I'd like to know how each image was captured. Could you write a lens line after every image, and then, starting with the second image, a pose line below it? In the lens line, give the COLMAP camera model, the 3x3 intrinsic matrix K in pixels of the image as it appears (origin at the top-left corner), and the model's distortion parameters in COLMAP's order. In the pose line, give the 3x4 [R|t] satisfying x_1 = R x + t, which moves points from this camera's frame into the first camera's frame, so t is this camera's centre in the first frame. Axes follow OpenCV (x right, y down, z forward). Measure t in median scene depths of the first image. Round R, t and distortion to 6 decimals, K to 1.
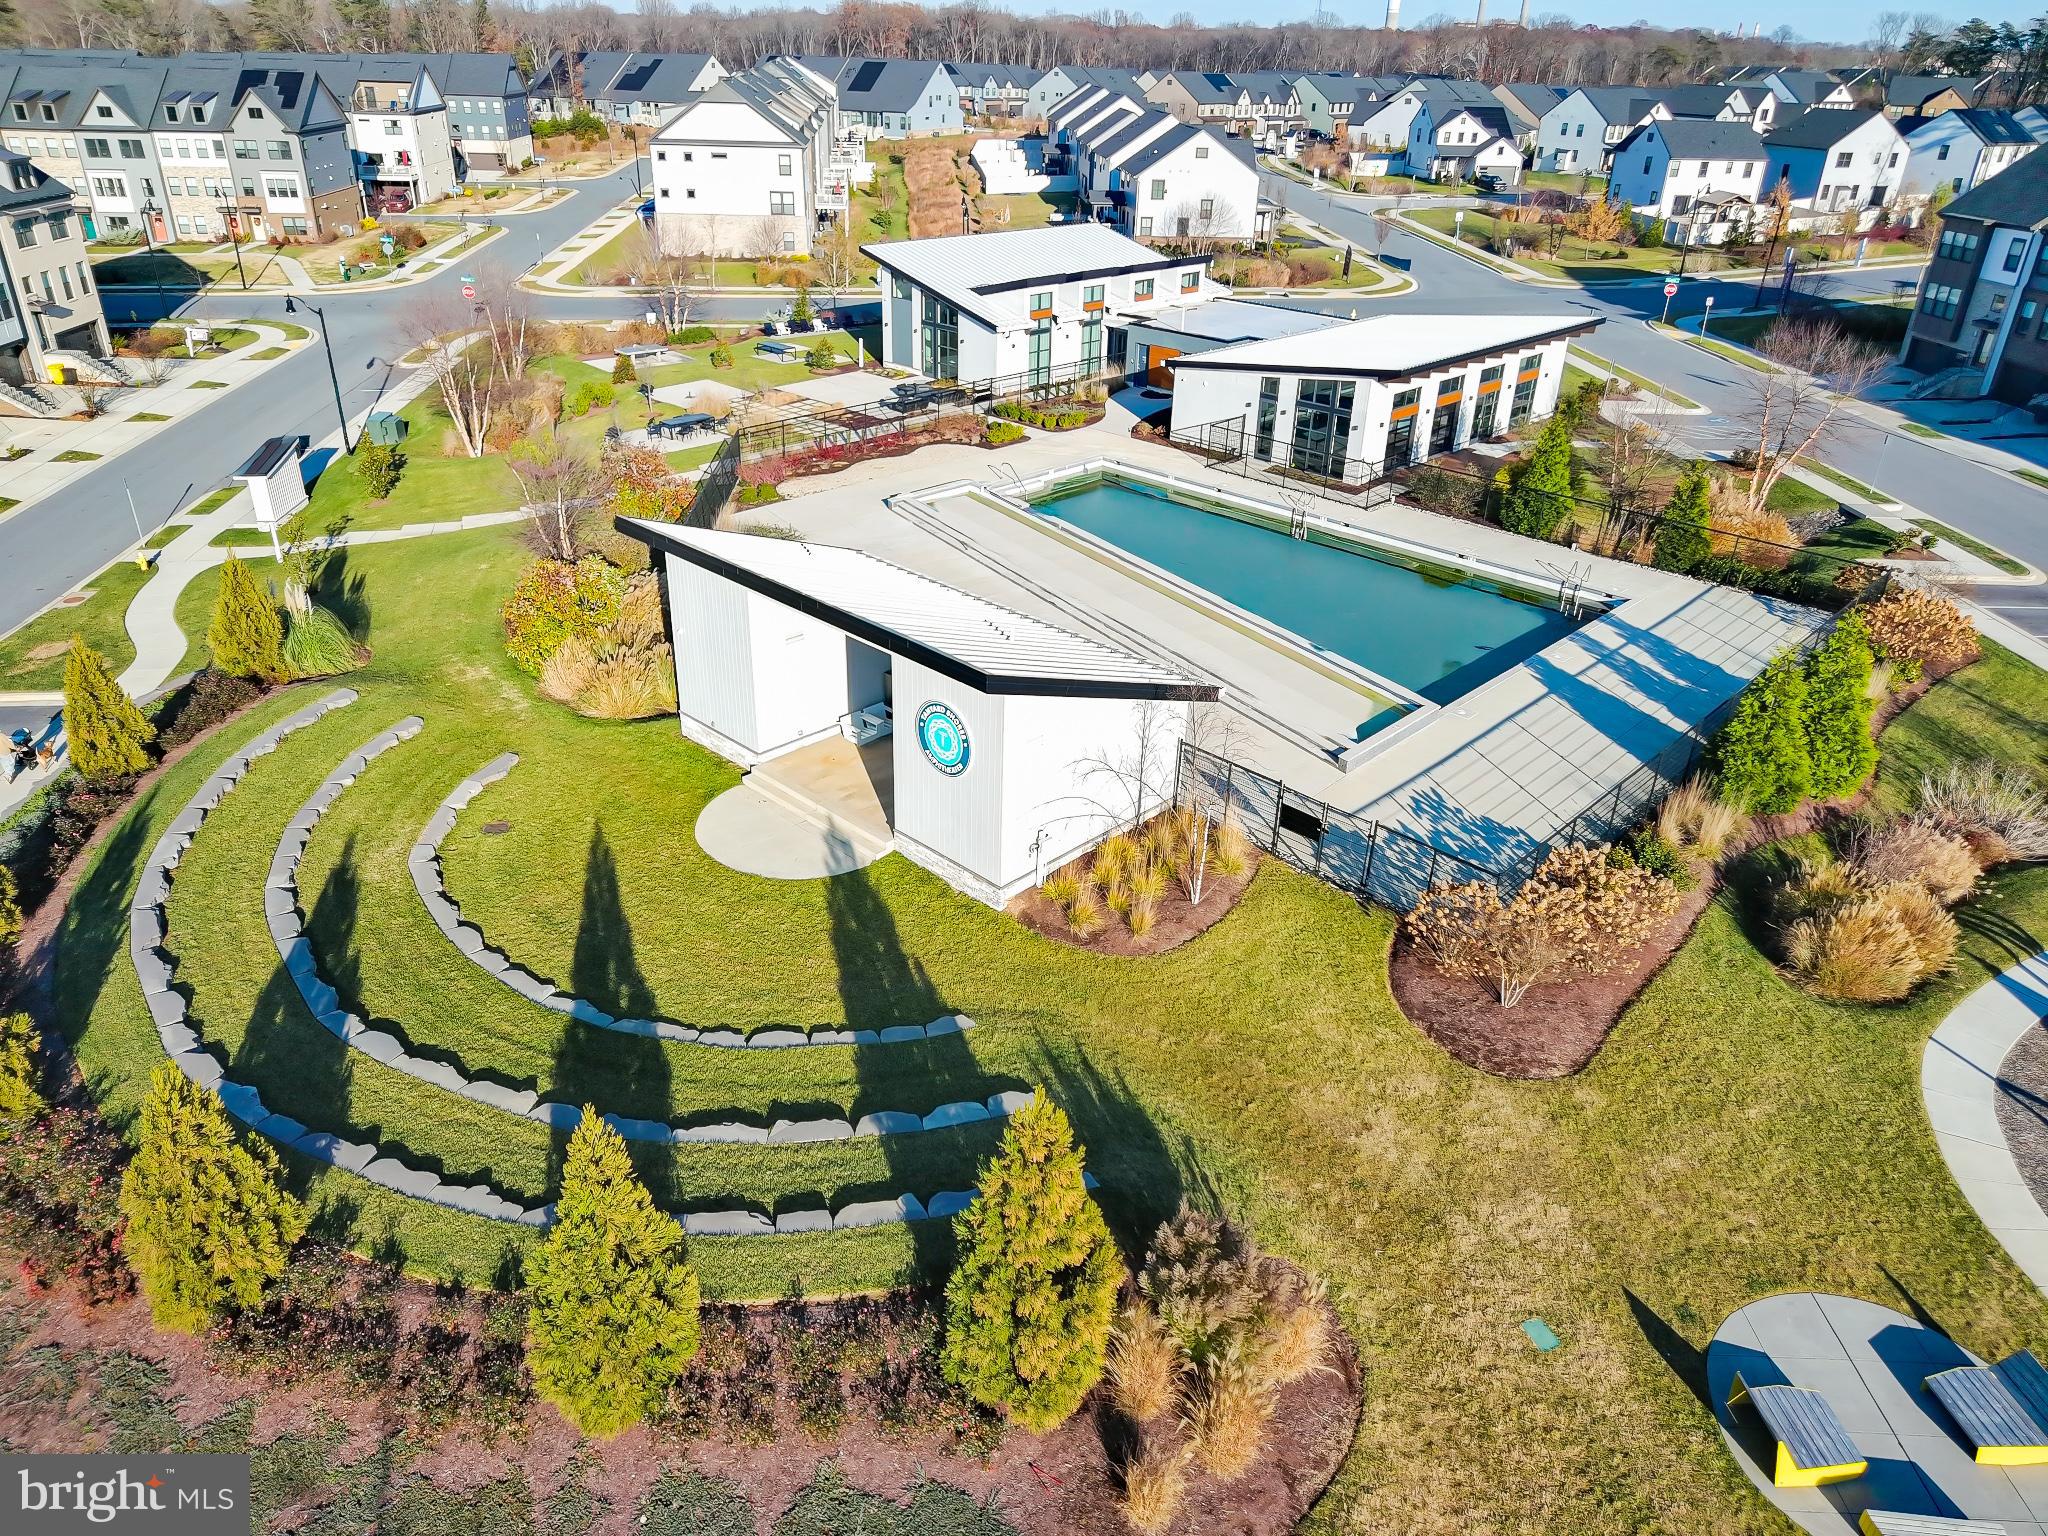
lens RADIAL K [[1353.5, 0, 1024.0], [0, 1353.5, 768.0], [0, 0, 1]] dist [-0.004813, -0.003443]
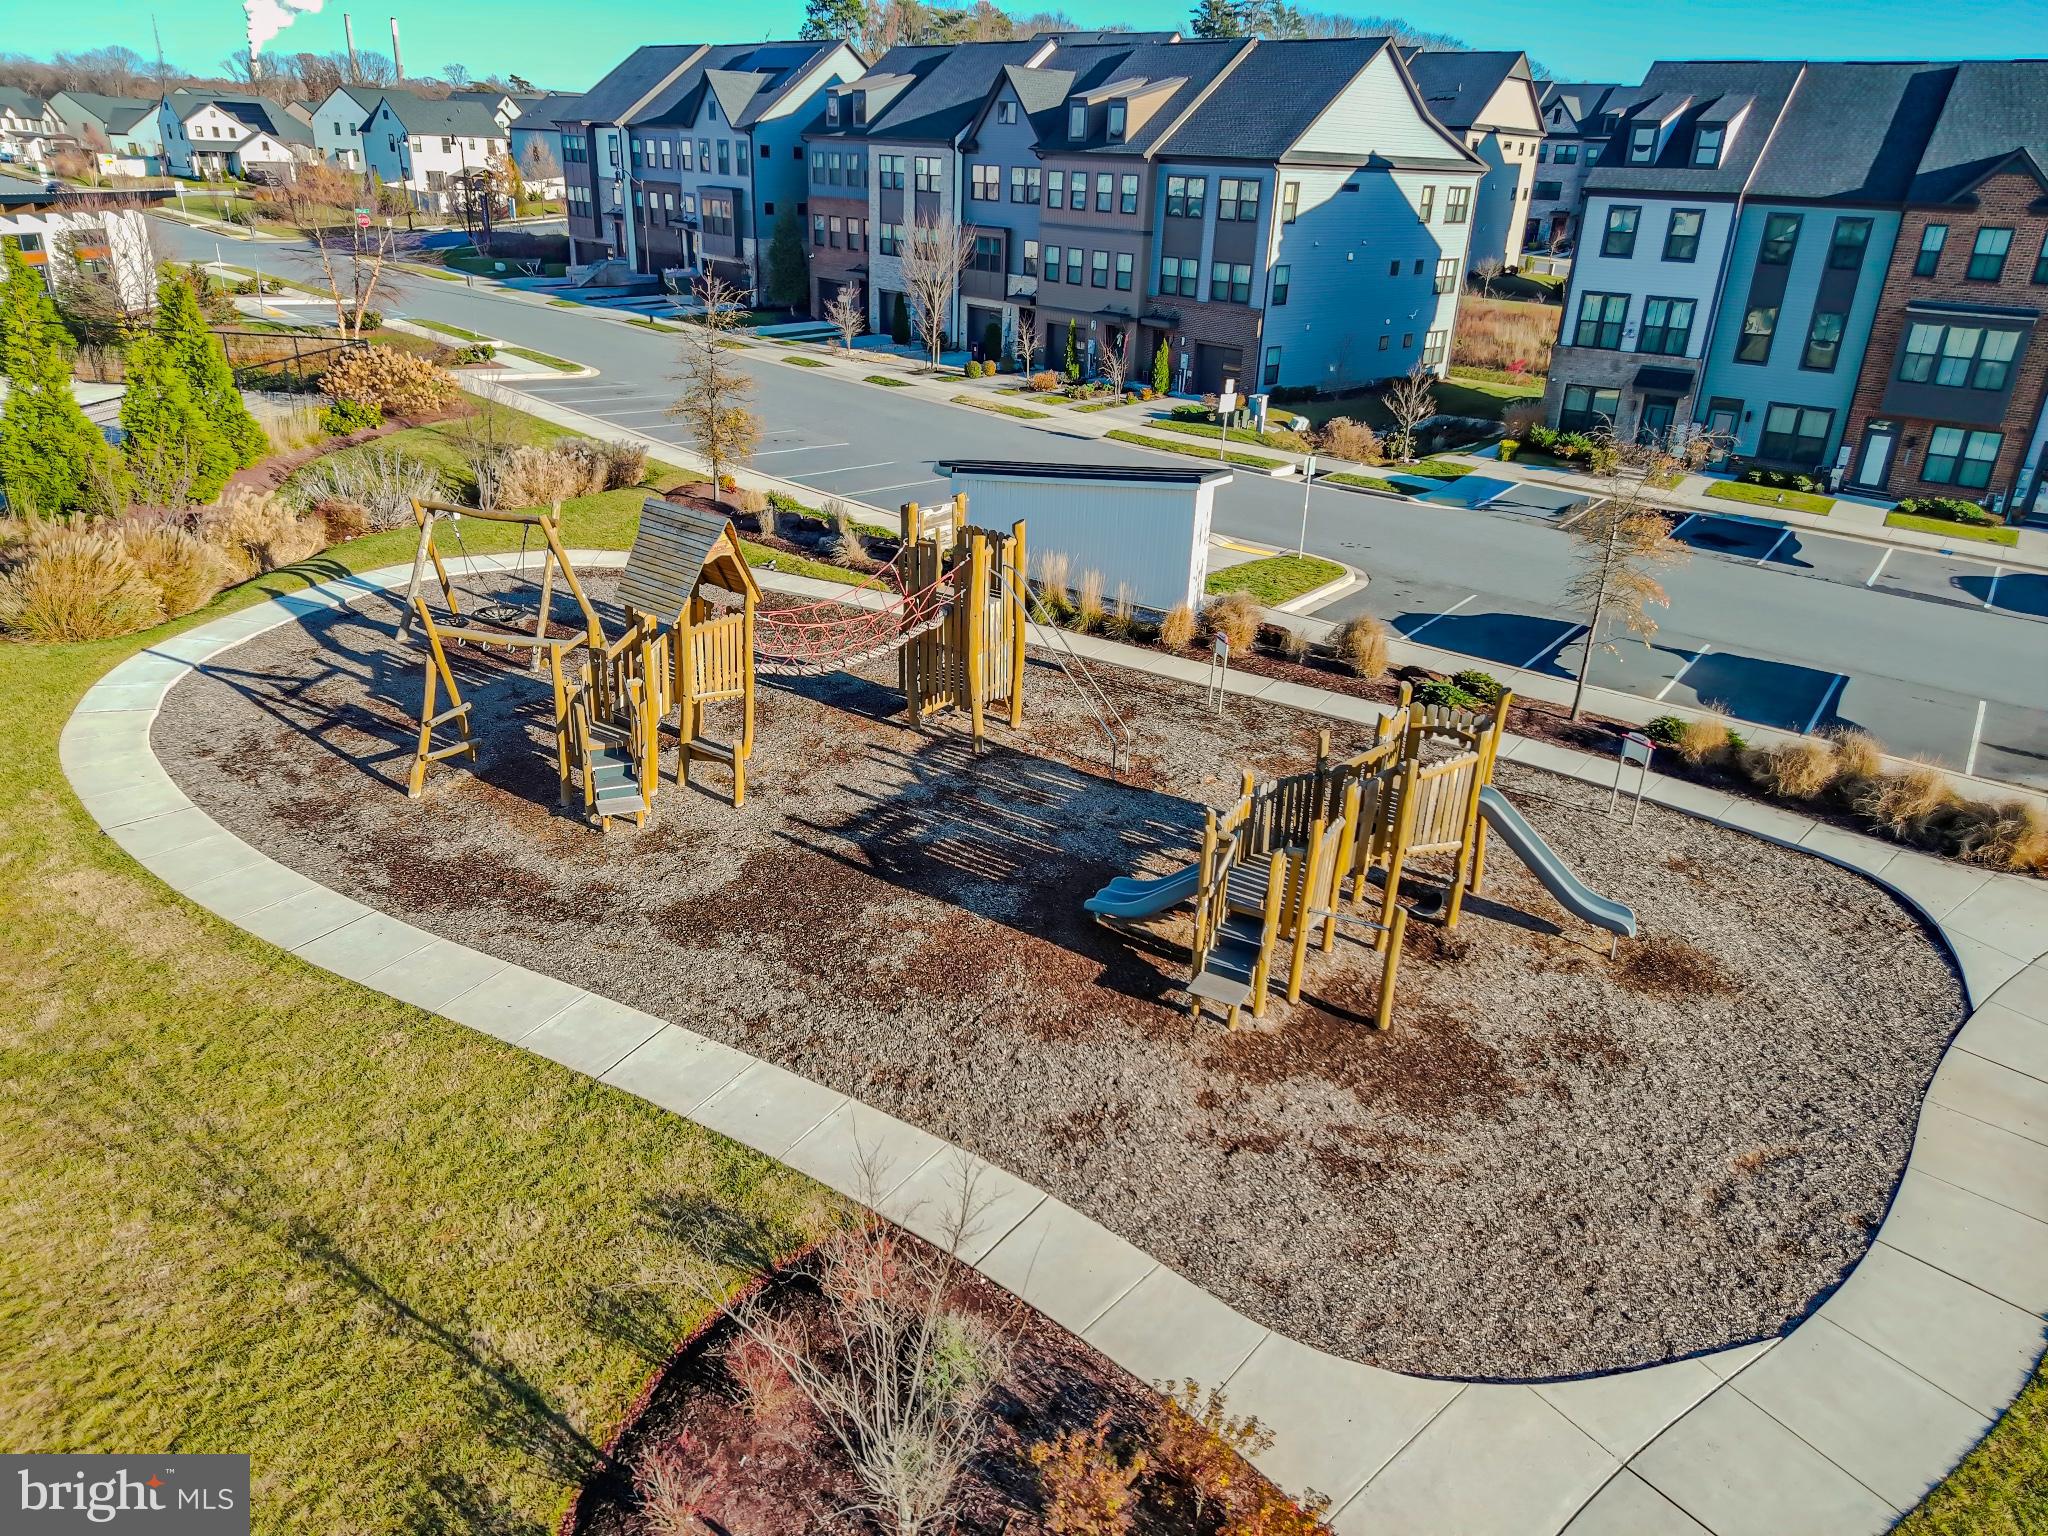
lens RADIAL K [[1353.5, 0, 1024.0], [0, 1353.5, 768.0], [0, 0, 1]] dist [-0.004813, -0.003443]
pose [[0.771354, -0.248404, 0.585925, 0.101093], [0.278407, 0.959617, 0.040316, 0.070613], [-0.572278, 0.132028, 0.809362, -0.010328]]
